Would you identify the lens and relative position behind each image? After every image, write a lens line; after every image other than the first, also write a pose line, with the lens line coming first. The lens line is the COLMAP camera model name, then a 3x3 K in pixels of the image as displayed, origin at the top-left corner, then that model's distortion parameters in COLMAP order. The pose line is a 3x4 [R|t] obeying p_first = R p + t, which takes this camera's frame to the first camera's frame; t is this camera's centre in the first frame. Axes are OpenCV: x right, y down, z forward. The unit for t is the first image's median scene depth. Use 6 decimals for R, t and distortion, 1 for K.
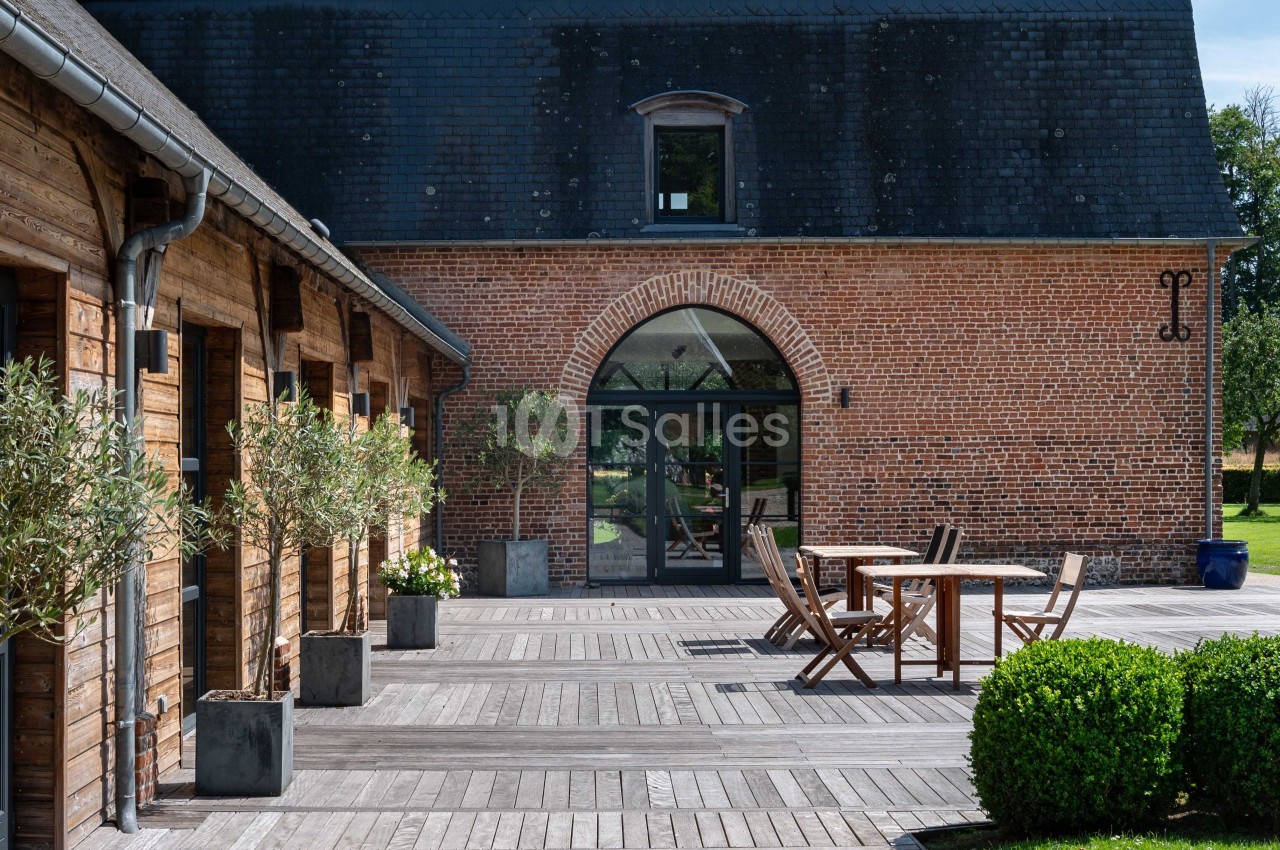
lens RADIAL K [[2270.6, 0, 640.0], [0, 2270.6, 425.0], [0, 0, 1]] dist [-0.064830, -0.134462]
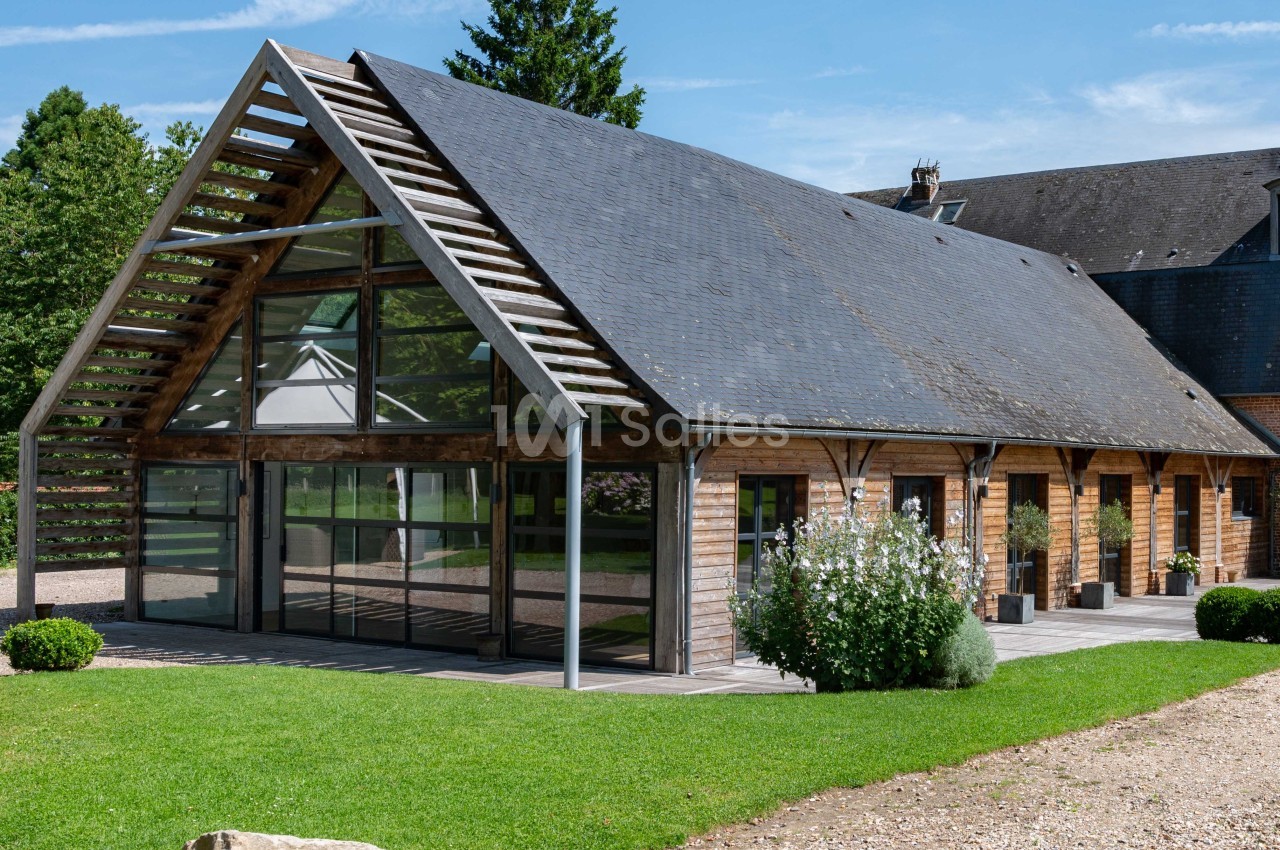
lens RADIAL K [[2270.6, 0, 640.0], [0, 2270.6, 425.0], [0, 0, 1]] dist [-0.064830, -0.134462]
pose [[0.841077, 0.009815, -0.540827, 0.497549], [-0.007556, 0.999951, 0.006396, -0.062436], [0.540863, -0.001293, 0.841110, -0.897405]]
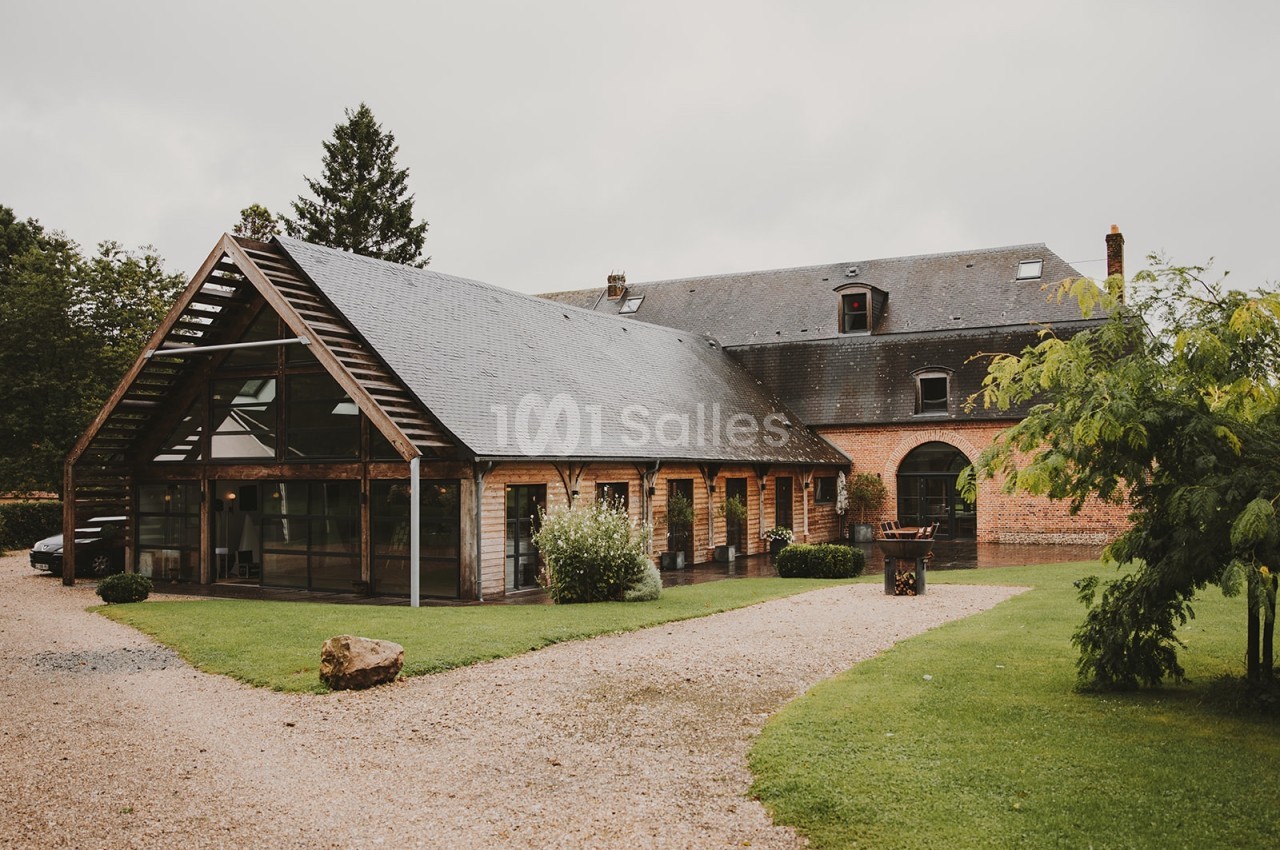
lens RADIAL K [[1640.1, 0, 640.0], [0, 1640.1, 425.0], [0, 0, 1]] dist [-0.225146, -0.013735]
pose [[0.906767, -0.008160, -0.421554, 0.607767], [0.007100, 0.999966, -0.004086, -0.074138], [0.421573, 0.000712, 0.906794, -1.114229]]
